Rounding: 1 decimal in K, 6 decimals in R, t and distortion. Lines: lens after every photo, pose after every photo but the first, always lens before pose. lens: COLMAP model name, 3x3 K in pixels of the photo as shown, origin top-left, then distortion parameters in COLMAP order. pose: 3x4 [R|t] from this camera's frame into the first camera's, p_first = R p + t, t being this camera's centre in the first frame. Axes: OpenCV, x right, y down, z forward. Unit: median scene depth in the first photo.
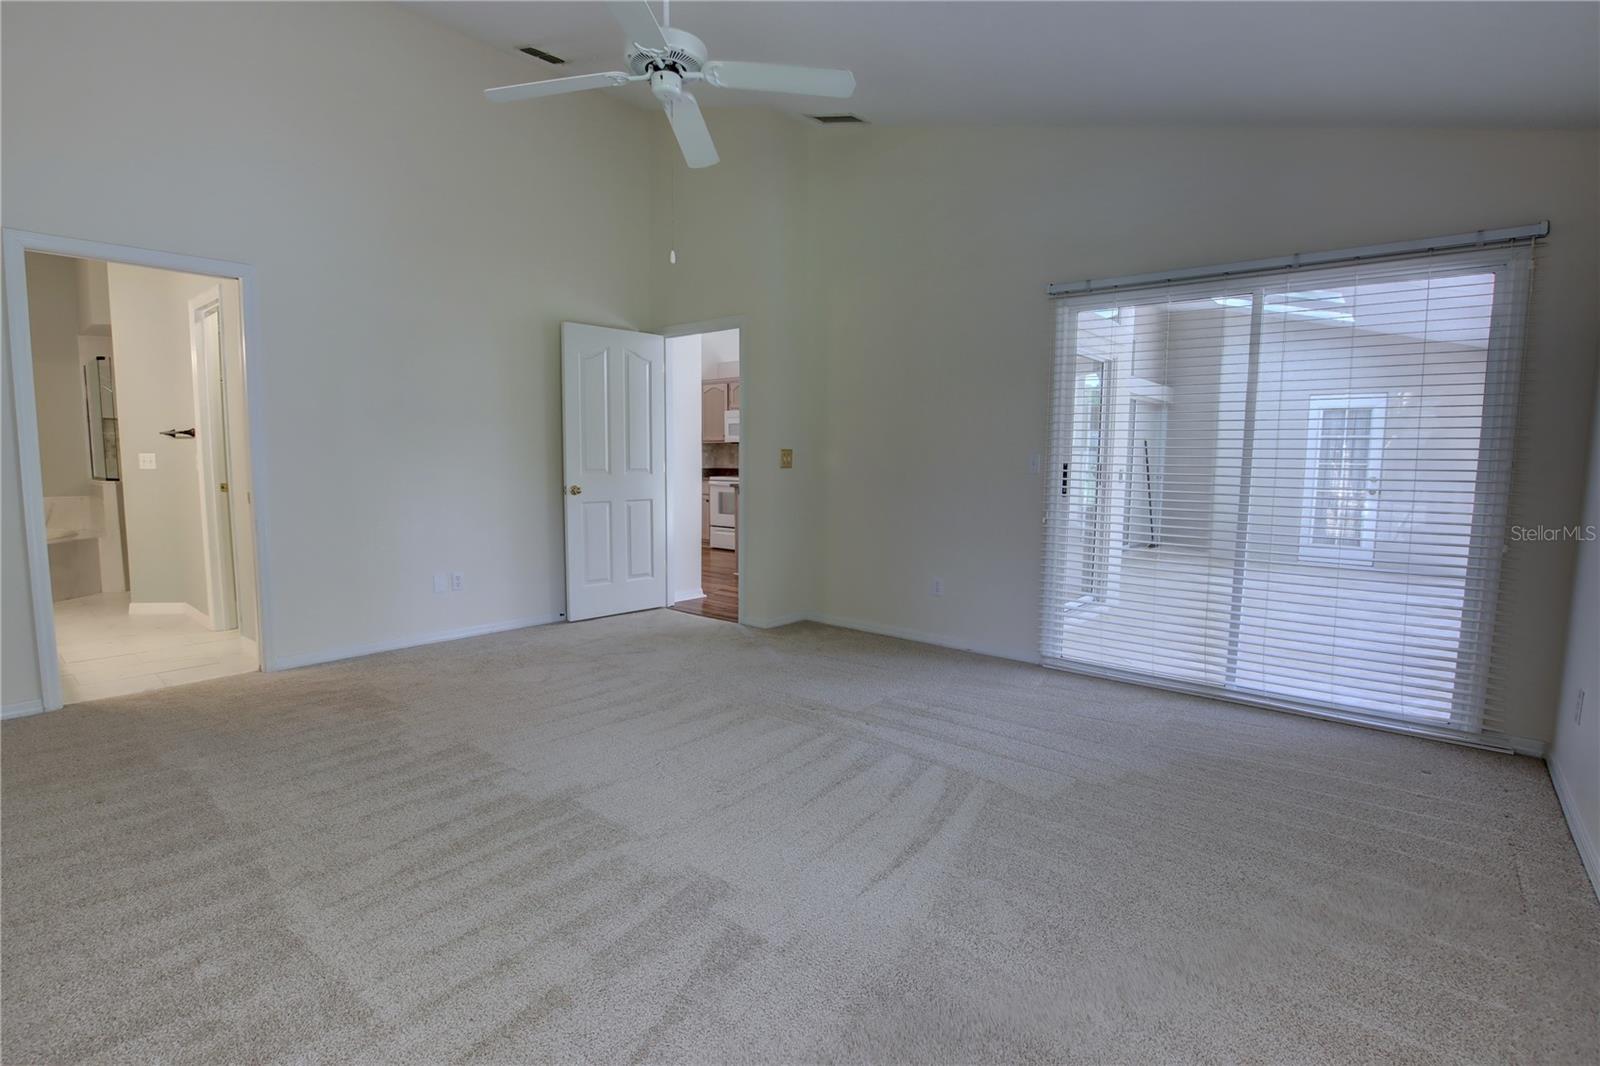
lens RADIAL K [[760.9, 0, 801.0], [0, 760.9, 536.8], [0, 0, 1]] dist [-0.033343, 0.001284]
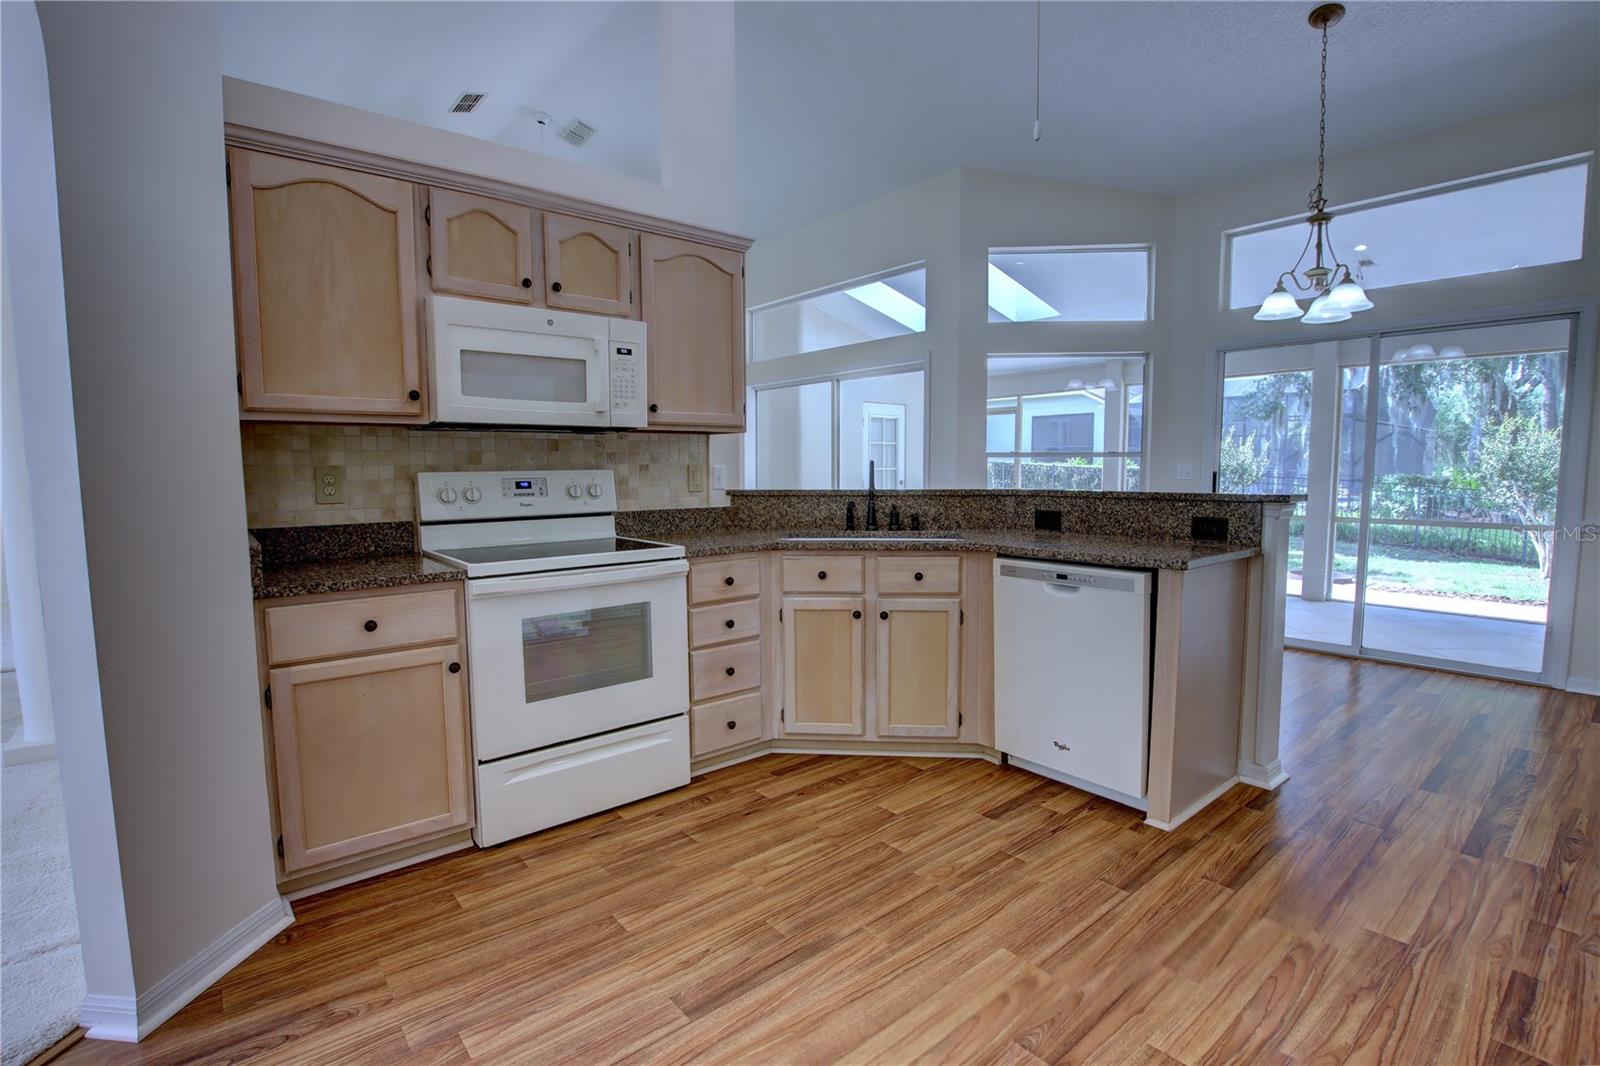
lens RADIAL K [[745.6, 0, 803.1], [0, 745.6, 535.4], [0, 0, 1]] dist [-0.030360, 0.001722]
pose [[0.165052, -0.102098, 0.980986, -0.316039], [0.108868, 0.990436, 0.084764, -0.094395], [-0.980258, 0.092808, 0.174589, 0.838940]]
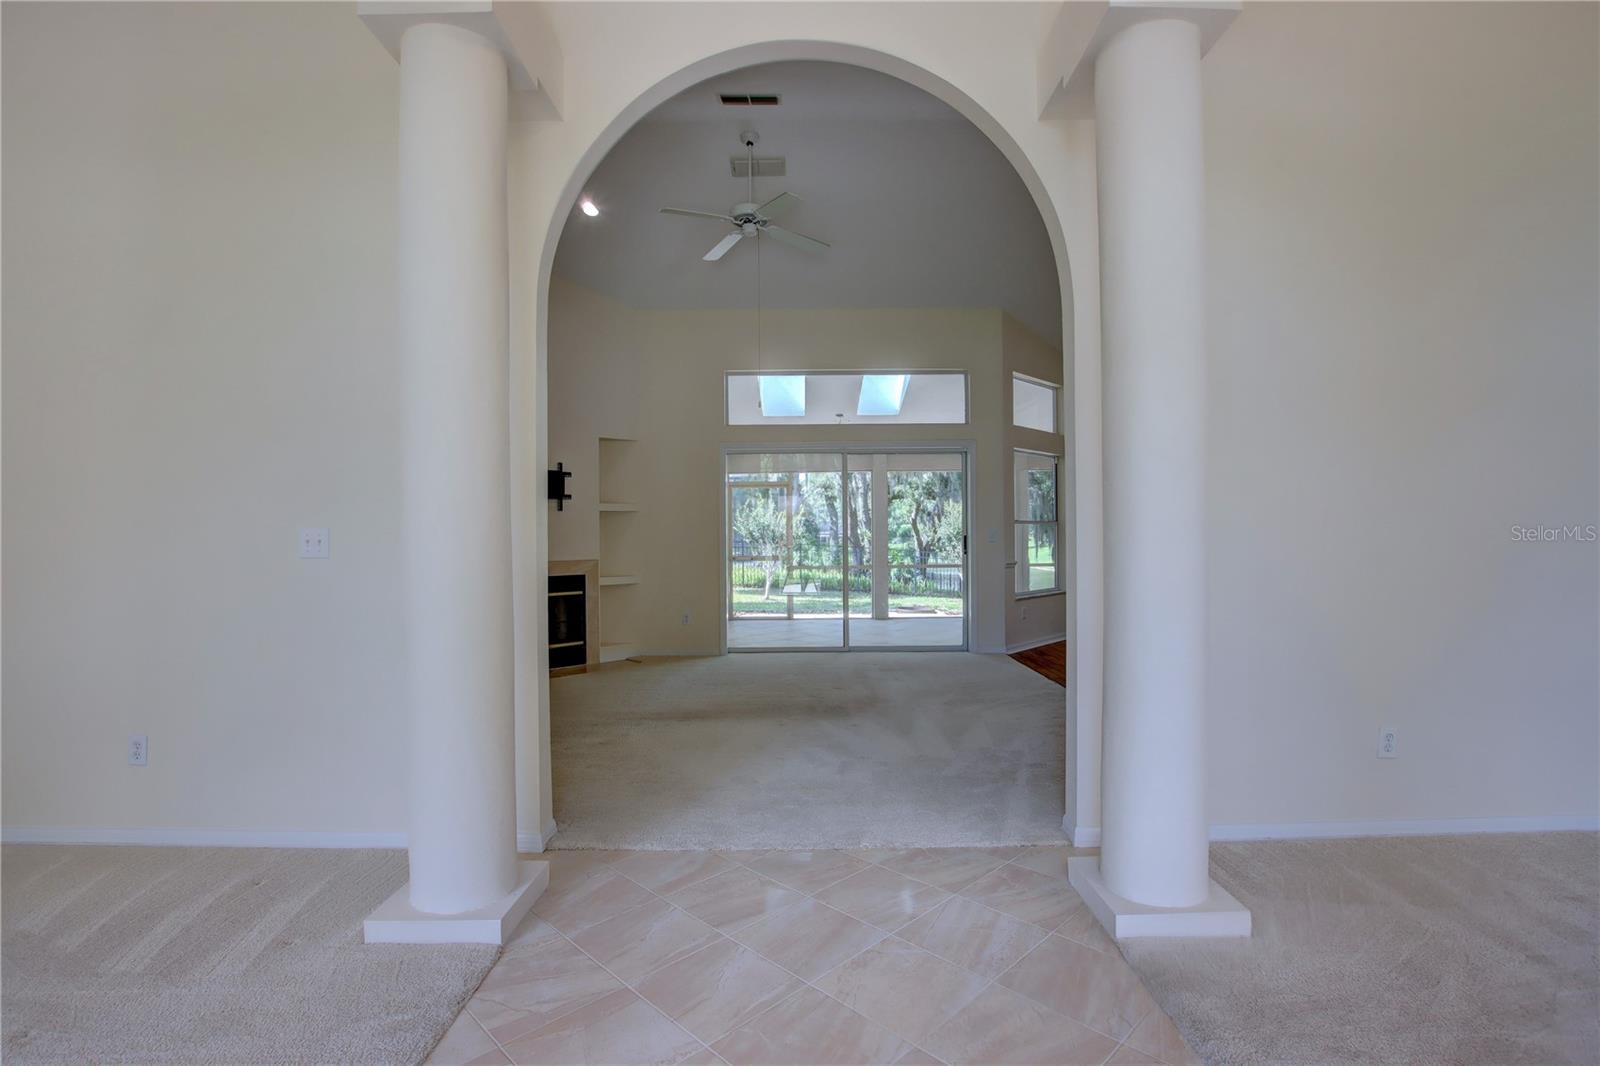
lens RADIAL K [[735.0, 0, 816.3], [0, 735.0, 532.8], [0, 0, 1]] dist [-0.010085, 0.000157]
pose [[-0.650255, -0.003359, 0.759708, -0.173434], [0.081171, 0.993959, 0.073872, -0.150619], [-0.755367, 0.109702, -0.646054, 1.423846]]
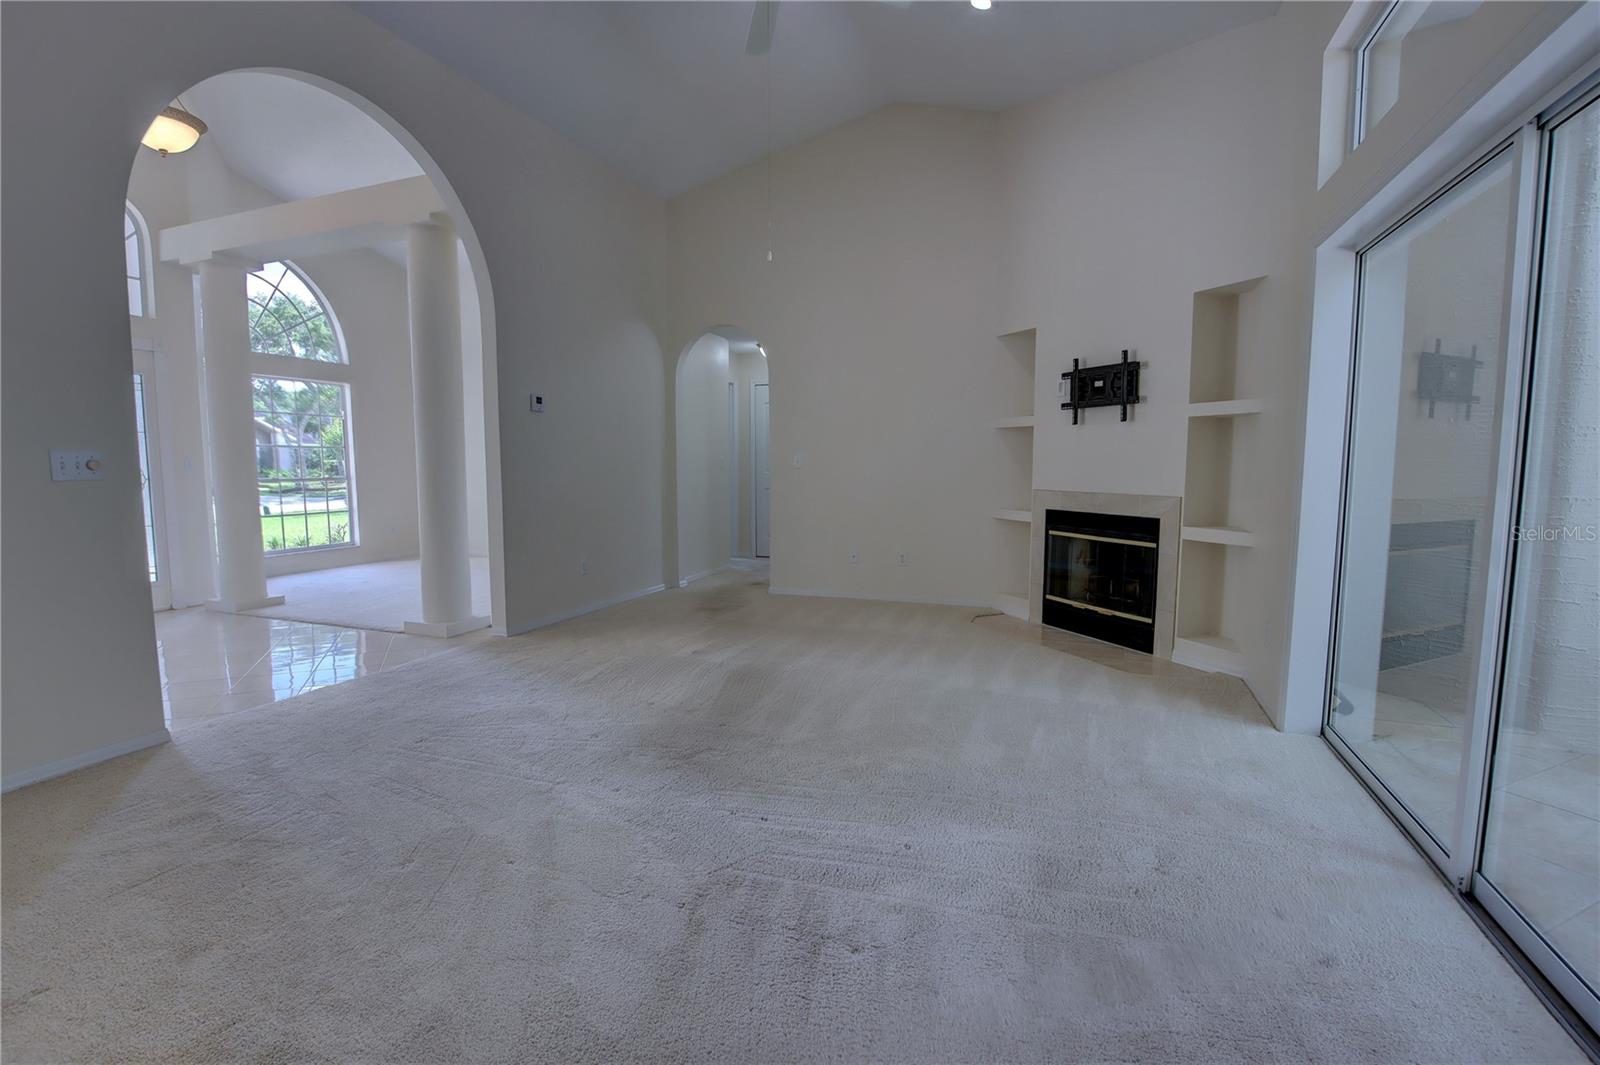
lens RADIAL K [[750.5, 0, 794.3], [0, 750.5, 535.7], [0, 0, 1]] dist [-0.034253, 0.000572]
pose [[0.938797, -0.046850, 0.341270, 0.126100], [0.048152, 0.998829, 0.004659, -0.082085], [-0.341089, 0.012059, 0.939954, 0.809772]]
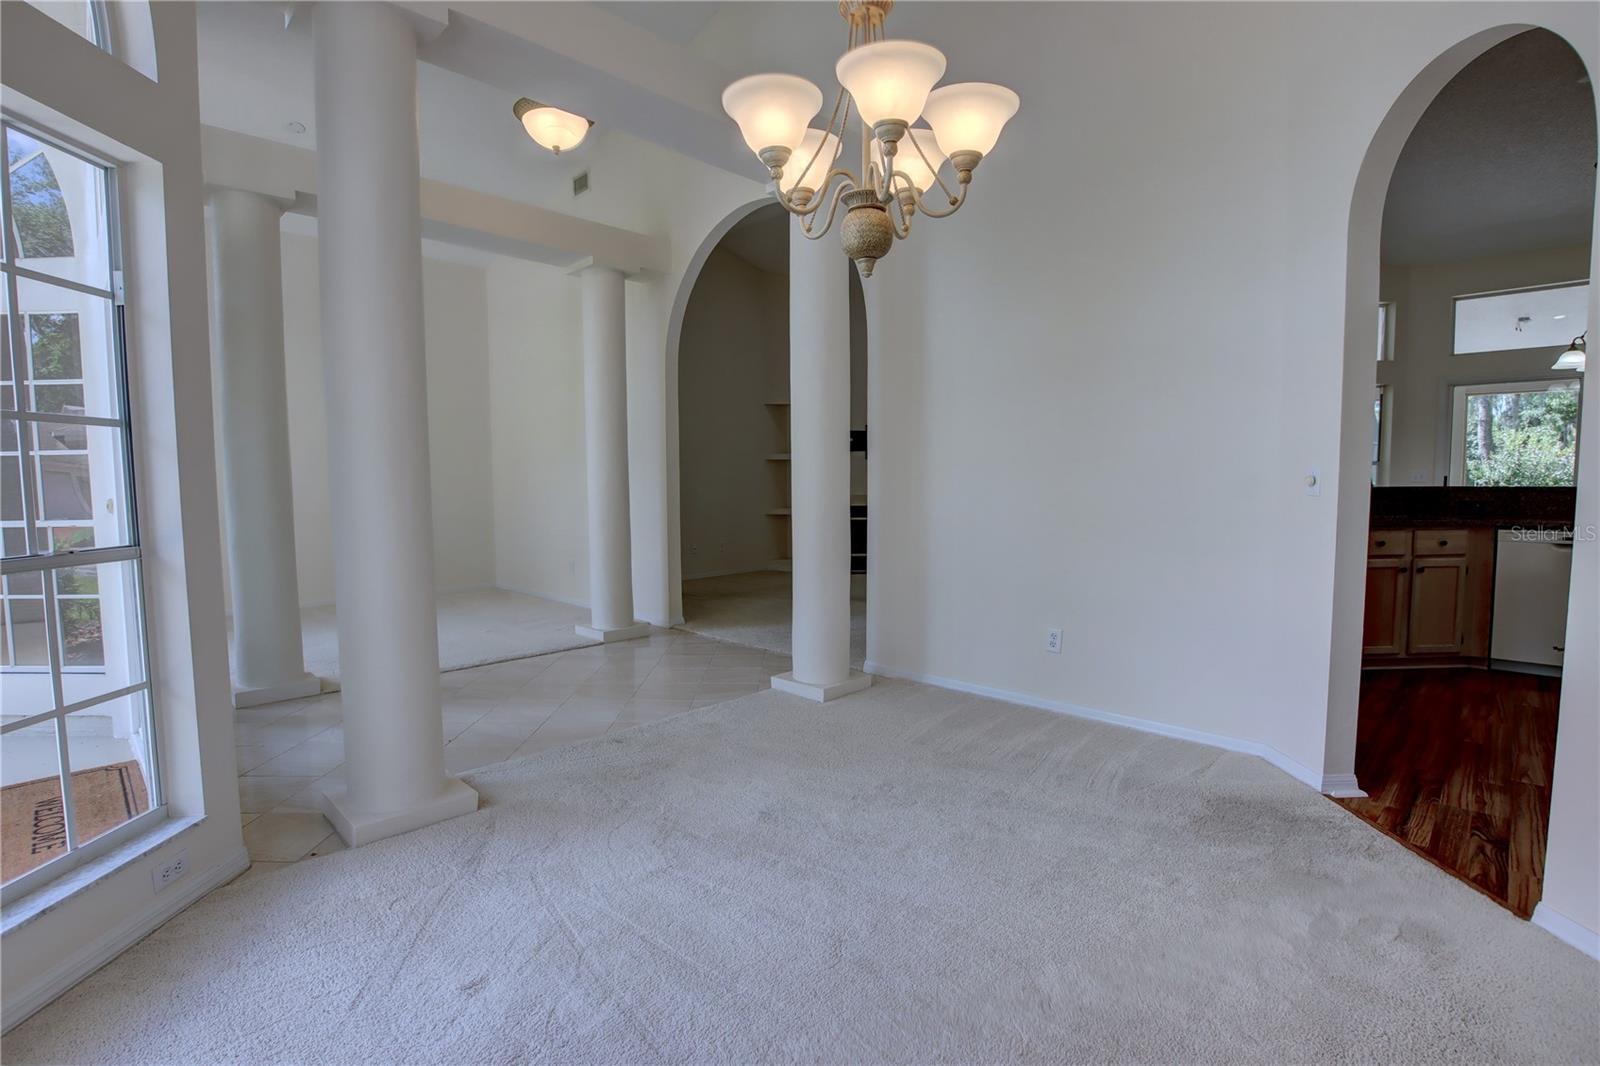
lens RADIAL K [[745.6, 0, 803.1], [0, 745.6, 535.4], [0, 0, 1]] dist [-0.030360, 0.001722]
pose [[0.065148, -0.087322, 0.994048, -0.470280], [0.112247, 0.990483, 0.079652, -0.129149], [-0.991542, 0.106390, 0.074330, 1.185393]]
